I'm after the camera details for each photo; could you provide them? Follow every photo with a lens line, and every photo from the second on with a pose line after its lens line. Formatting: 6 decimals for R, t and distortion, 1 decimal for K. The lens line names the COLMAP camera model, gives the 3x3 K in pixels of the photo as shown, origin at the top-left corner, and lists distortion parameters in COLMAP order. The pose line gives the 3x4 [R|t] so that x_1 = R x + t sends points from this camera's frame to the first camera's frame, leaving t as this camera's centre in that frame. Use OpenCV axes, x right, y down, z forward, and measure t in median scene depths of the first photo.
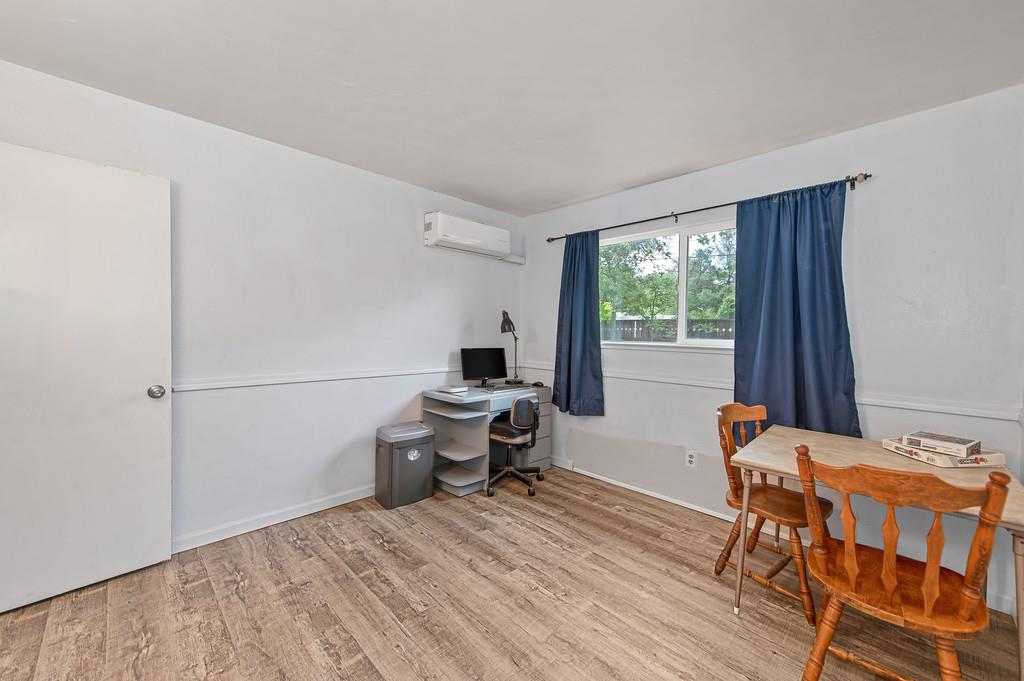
lens RADIAL K [[402.1, 0, 515.3], [0, 402.1, 337.9], [0, 0, 1]] dist [0.000484, -0.000200]
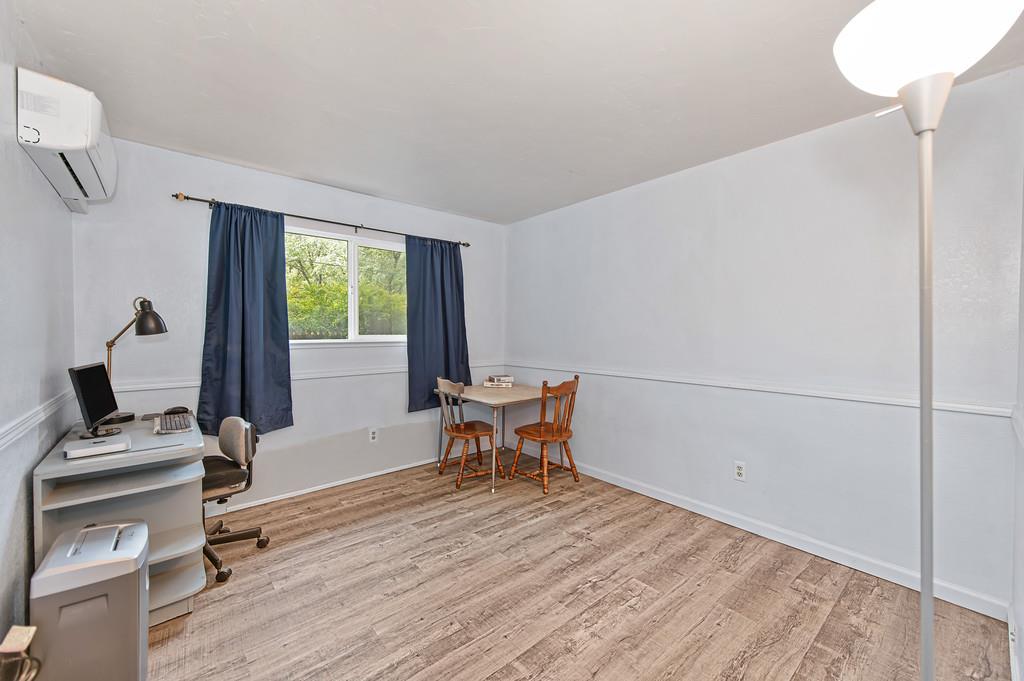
lens RADIAL K [[402.1, 0, 515.3], [0, 402.1, 337.9], [0, 0, 1]] dist [0.000484, -0.000200]
pose [[0.058013, -0.035285, 0.997692, -0.737190], [0.017992, 0.999250, 0.034294, -0.023710], [-0.998154, 0.015961, 0.058605, 0.509877]]
